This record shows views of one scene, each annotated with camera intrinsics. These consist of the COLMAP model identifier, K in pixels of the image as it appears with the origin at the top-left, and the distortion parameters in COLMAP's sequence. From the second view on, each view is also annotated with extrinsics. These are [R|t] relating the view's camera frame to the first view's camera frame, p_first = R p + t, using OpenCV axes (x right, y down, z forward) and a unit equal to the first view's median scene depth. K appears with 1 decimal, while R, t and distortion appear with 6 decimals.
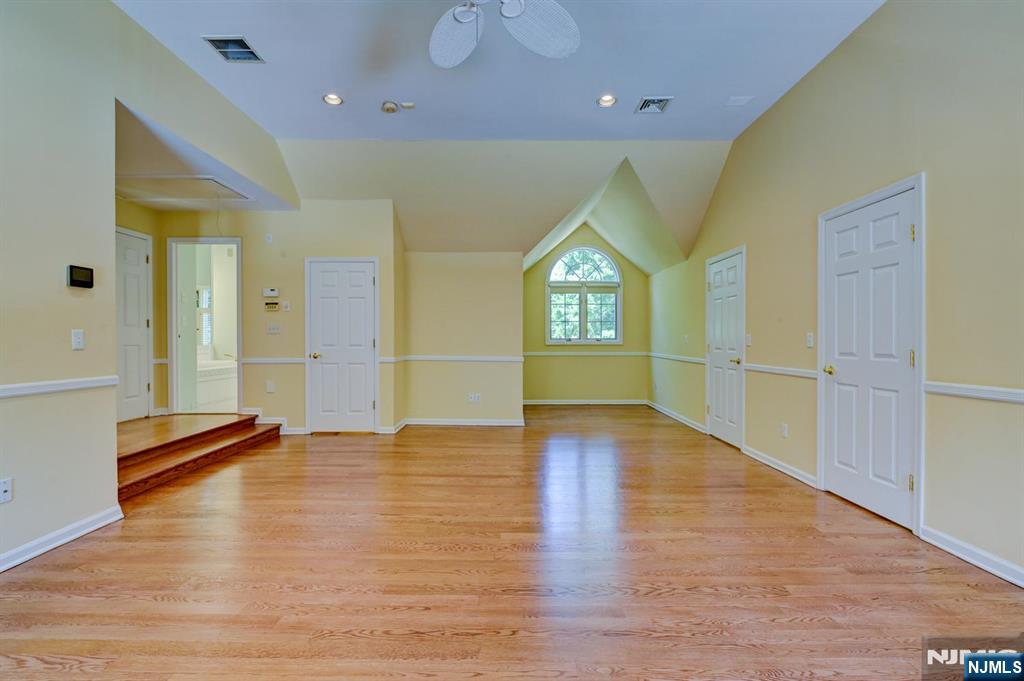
lens RADIAL K [[462.7, 0, 512.0], [0, 462.7, 340.5], [0, 0, 1]] dist [-0.003053, -0.000167]
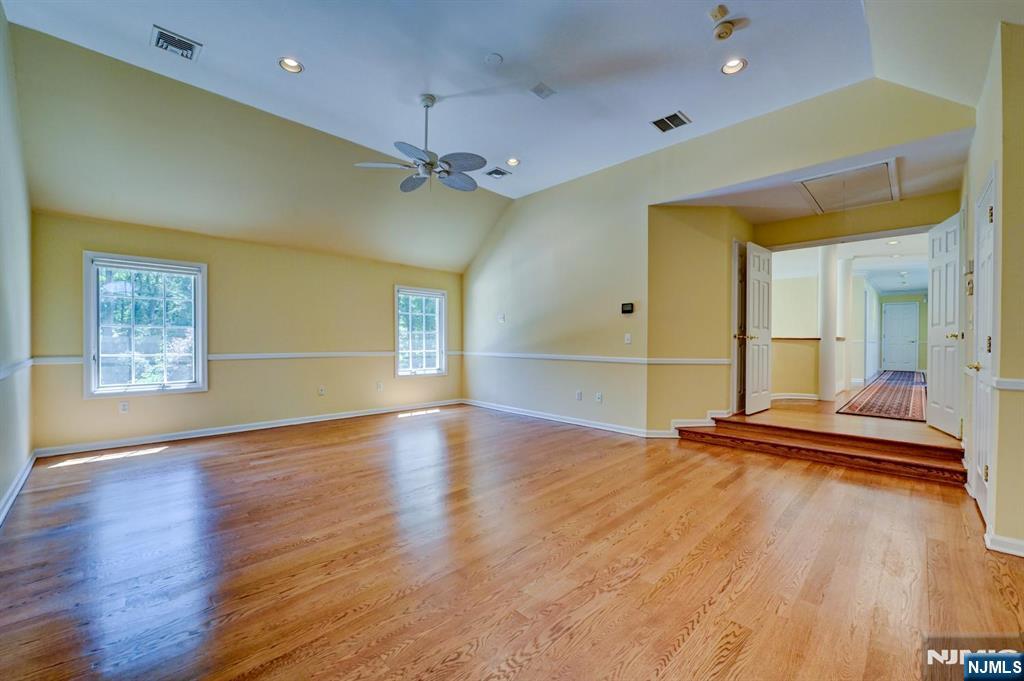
lens RADIAL K [[405.1, 0, 512.0], [0, 405.1, 340.5], [0, 0, 1]] dist [0.012004, 0.000012]
pose [[-0.713184, -0.001309, -0.700976, 0.571005], [-0.004469, 0.999986, 0.002679, 0.002866], [0.700963, 0.005043, -0.713180, 1.565492]]
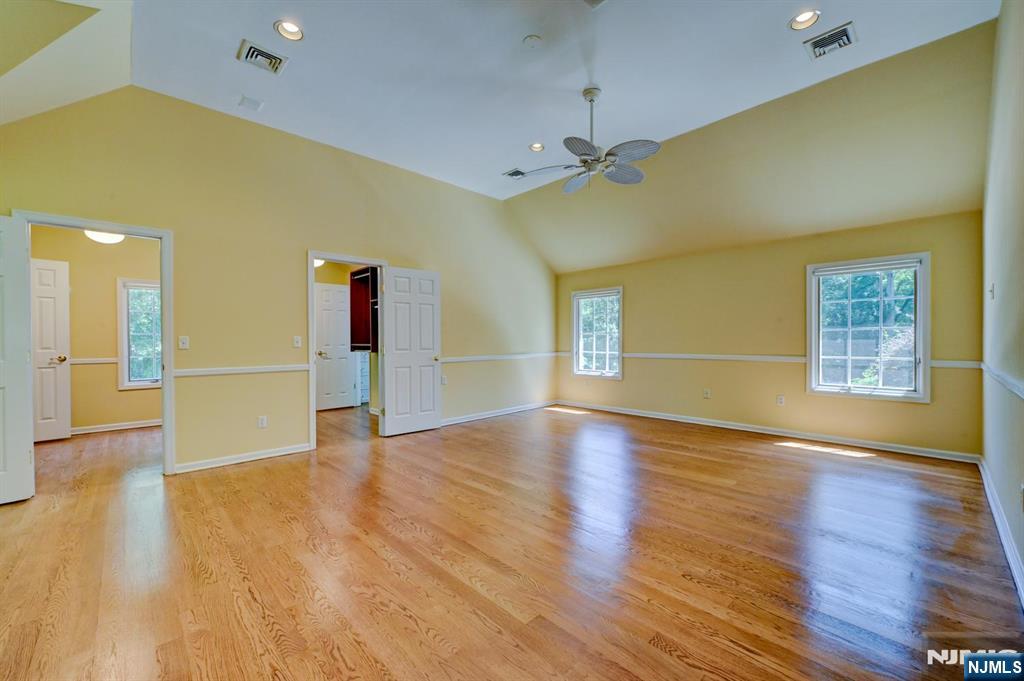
lens RADIAL K [[406.6, 0, 499.0], [0, 406.6, 337.2], [0, 0, 1]] dist [0.009315, -0.000152]
pose [[-0.671179, 0.016049, 0.741122, -0.660521], [0.006490, 0.999855, -0.015774, 0.011803], [-0.741267, -0.005778, -0.671185, 1.495826]]
